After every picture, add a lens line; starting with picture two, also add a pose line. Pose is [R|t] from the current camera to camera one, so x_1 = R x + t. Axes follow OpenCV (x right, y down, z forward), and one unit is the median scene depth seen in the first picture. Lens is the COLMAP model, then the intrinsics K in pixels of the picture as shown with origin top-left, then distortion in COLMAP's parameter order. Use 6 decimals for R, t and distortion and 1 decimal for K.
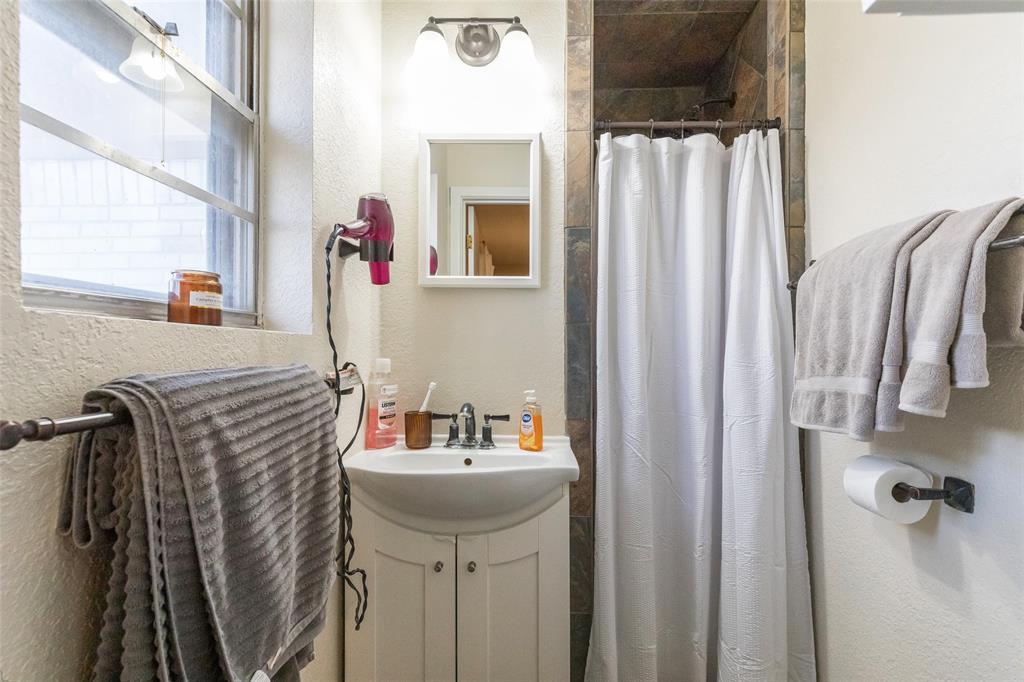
lens RADIAL K [[481.6, 0, 512.0], [0, 481.6, 341.0], [0, 0, 1]] dist [0.000475, -0.000155]
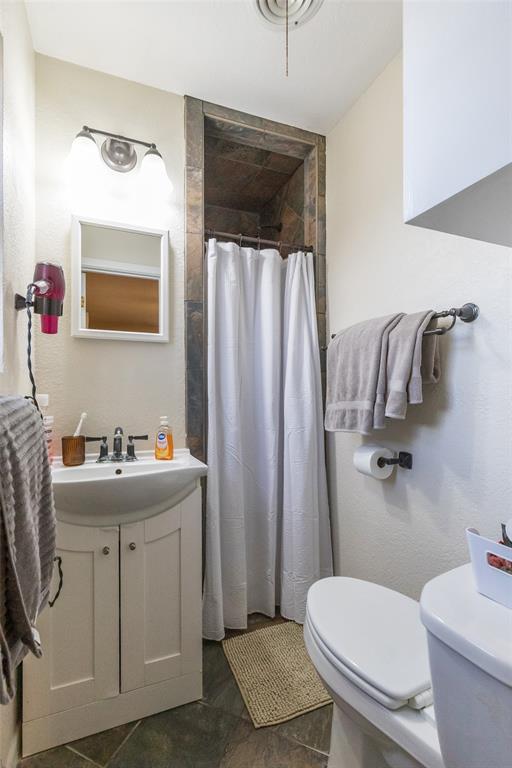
lens RADIAL K [[361.2, 0, 256.0], [0, 361.2, 384.0], [0, 0, 1]] dist [0.000475, -0.000155]
pose [[0.913764, 0.002163, 0.406239, -0.141624], [-0.001434, 0.999997, -0.002100, 0.011055], [-0.406242, 0.001337, 0.913765, -0.054641]]
